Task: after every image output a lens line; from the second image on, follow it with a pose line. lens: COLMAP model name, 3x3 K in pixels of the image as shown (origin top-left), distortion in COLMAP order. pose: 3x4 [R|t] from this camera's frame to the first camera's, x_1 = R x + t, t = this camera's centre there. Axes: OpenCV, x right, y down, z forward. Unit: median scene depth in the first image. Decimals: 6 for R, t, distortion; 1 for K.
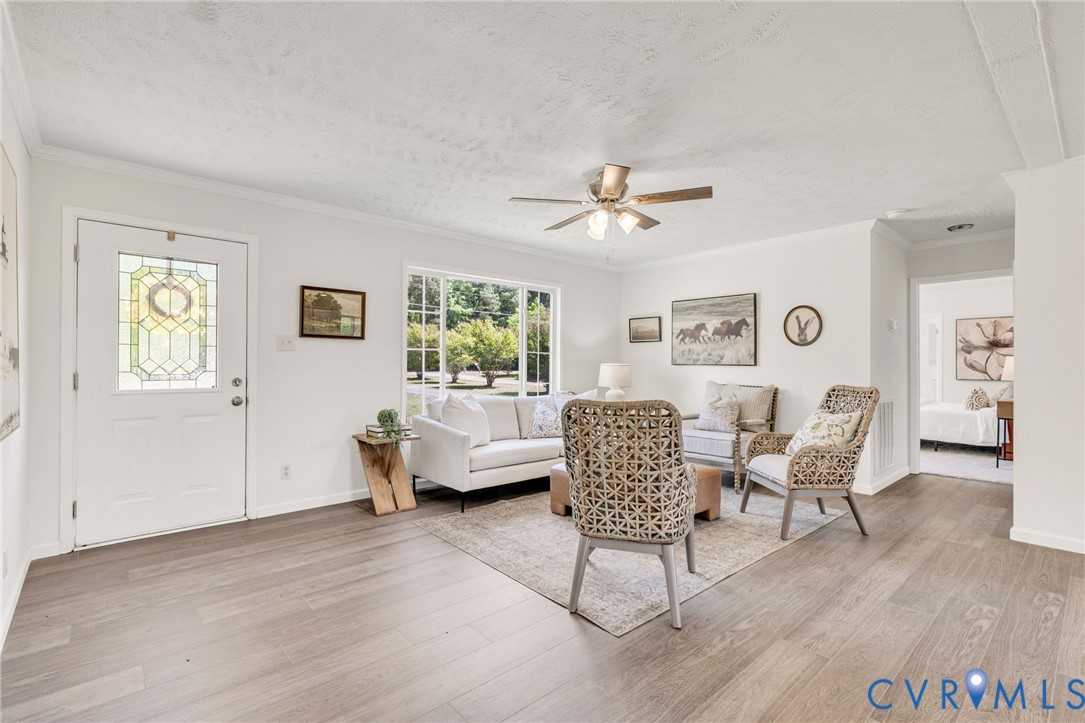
lens RADIAL K [[505.2, 0, 542.5], [0, 505.2, 361.5], [0, 0, 1]] dist [-0.003033, -0.000104]
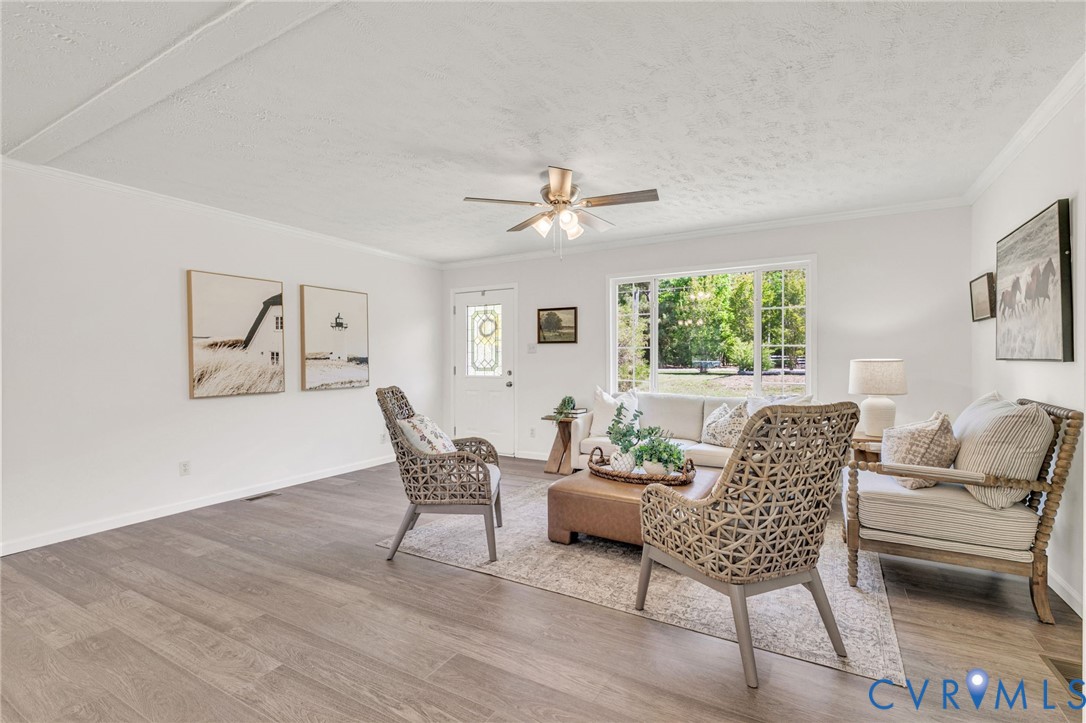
lens RADIAL K [[505.7, 0, 543.0], [0, 505.7, 361.5], [0, 0, 1]] dist [-0.003033, -0.000104]
pose [[0.297886, -0.002563, -0.954598, 1.024947], [0.013316, 0.999910, 0.001471, 0.002270], [0.954509, -0.013150, 0.297893, 0.609379]]
